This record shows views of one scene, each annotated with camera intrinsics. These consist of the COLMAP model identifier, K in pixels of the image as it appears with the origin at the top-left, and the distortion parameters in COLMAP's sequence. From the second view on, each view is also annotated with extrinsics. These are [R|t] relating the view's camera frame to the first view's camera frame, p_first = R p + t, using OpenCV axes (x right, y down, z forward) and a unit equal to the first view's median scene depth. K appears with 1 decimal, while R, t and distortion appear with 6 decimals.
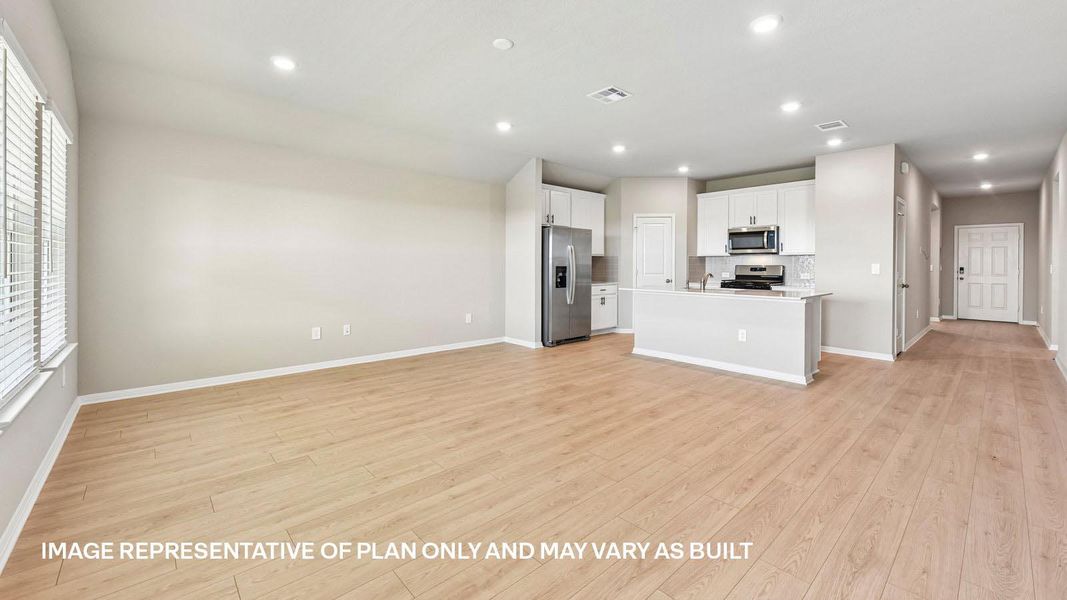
lens RADIAL K [[422.6, 0, 532.2], [0, 422.6, 264.7], [0, 0, 1]] dist [-0.004669, -0.000113]
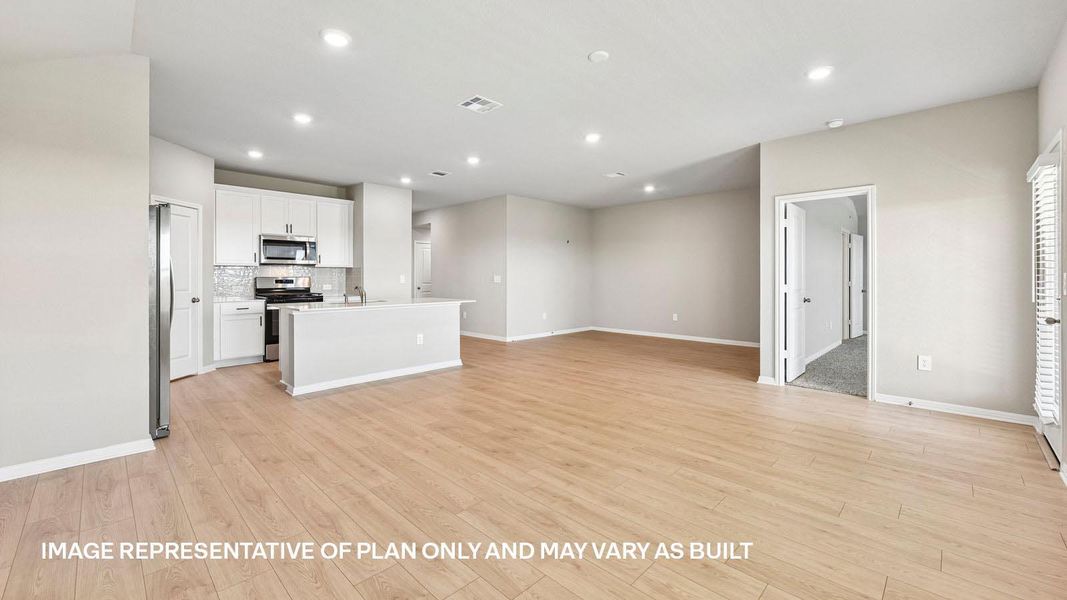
lens RADIAL K [[428.3, 0, 539.4], [0, 428.3, 276.8], [0, 0, 1]] dist [0.002519, -0.000369]
pose [[-0.061753, -0.008859, 0.998052, -0.752951], [0.001893, 0.999958, 0.008993, -0.010422], [-0.998090, 0.002445, -0.061734, 0.840230]]
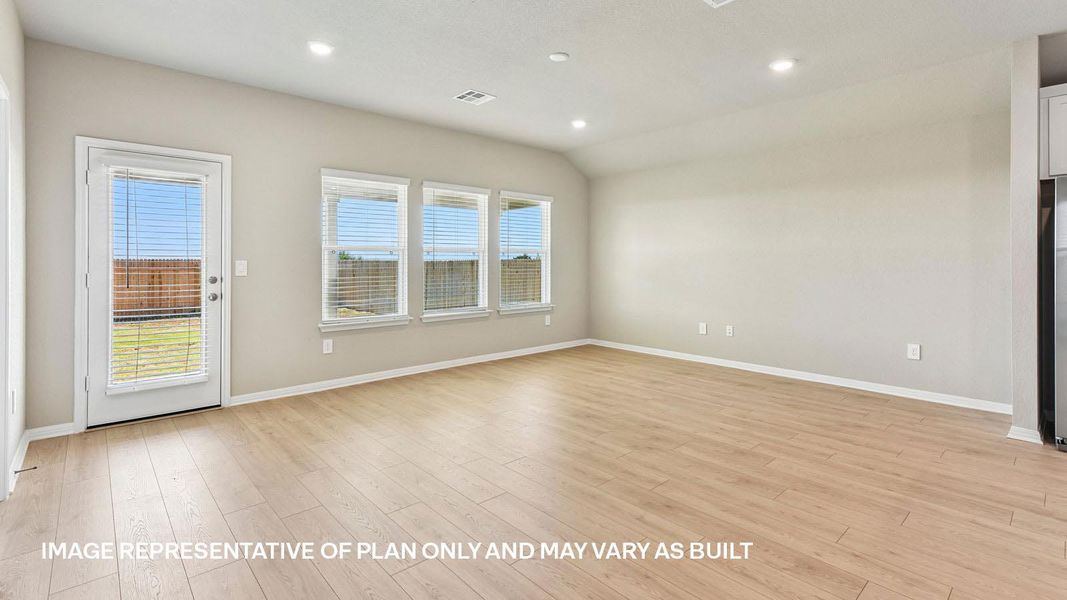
lens RADIAL K [[488.1, 0, 532.7], [0, 488.1, 269.1], [0, 0, 1]] dist [0.009472, -0.000612]
pose [[-0.010282, 0.002667, -0.999944, 0.809229], [0.000120, 0.999996, 0.002666, 0.004977], [0.999947, -0.000093, -0.010282, 0.663244]]
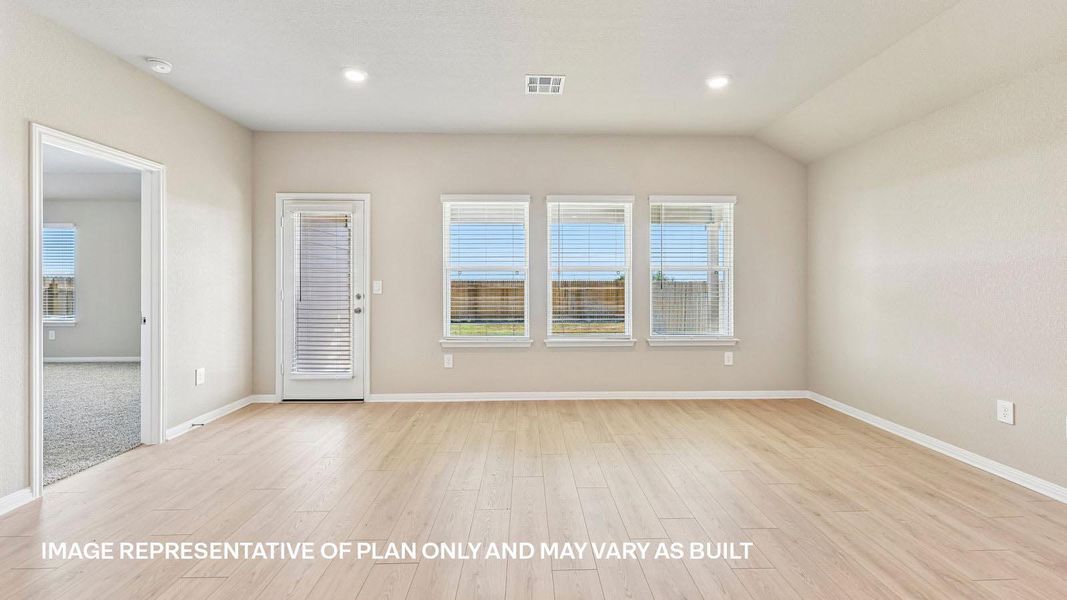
lens RADIAL K [[428.3, 0, 531.7], [0, 428.3, 283.8], [0, 0, 1]] dist [0.002519, -0.000369]
pose [[-0.659264, -0.007009, -0.751879, 0.349271], [-0.008174, 0.999964, -0.002155, -0.003532], [0.751867, 0.004725, -0.659298, 1.025230]]
